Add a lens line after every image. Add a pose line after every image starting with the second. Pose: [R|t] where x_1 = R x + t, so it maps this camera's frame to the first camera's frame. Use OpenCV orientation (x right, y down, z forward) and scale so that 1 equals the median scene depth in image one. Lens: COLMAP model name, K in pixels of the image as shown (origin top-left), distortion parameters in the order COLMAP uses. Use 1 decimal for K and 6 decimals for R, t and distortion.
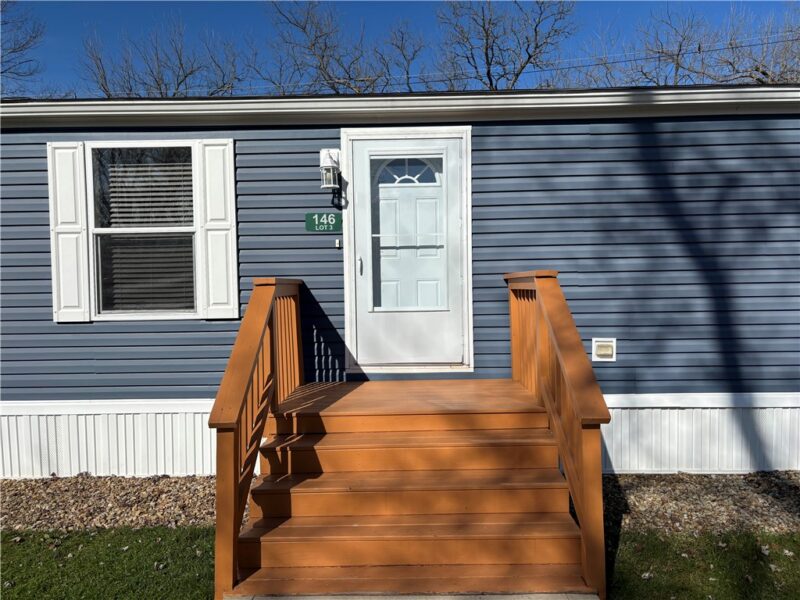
lens RADIAL K [[602.7, 0, 389.9], [0, 602.7, 296.9], [0, 0, 1]] dist [0.053691, -0.006013]
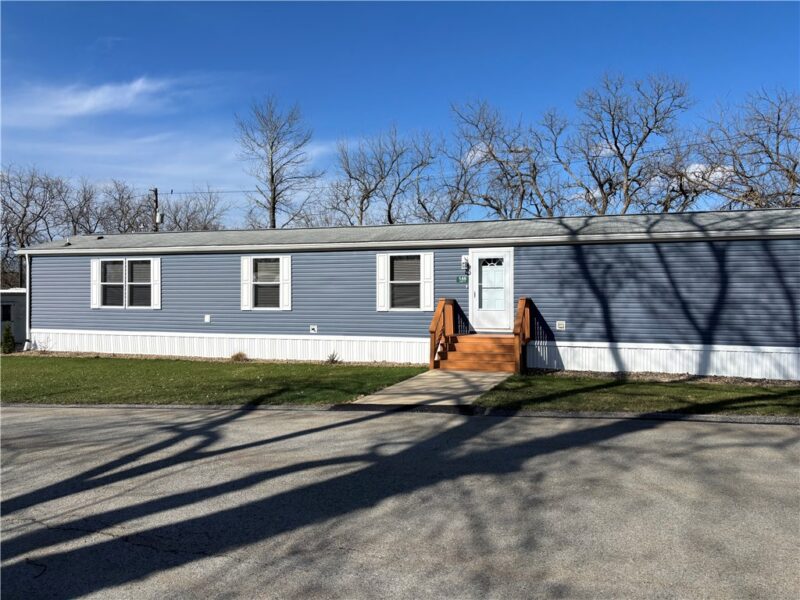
lens RADIAL K [[602.7, 0, 389.9], [0, 602.7, 296.9], [0, 0, 1]] dist [0.053691, -0.006013]
pose [[0.954729, 0.015911, -0.297052, 0.428128], [-0.023474, 0.999484, -0.021911, 0.034852], [0.296550, 0.027892, 0.954610, -1.920094]]
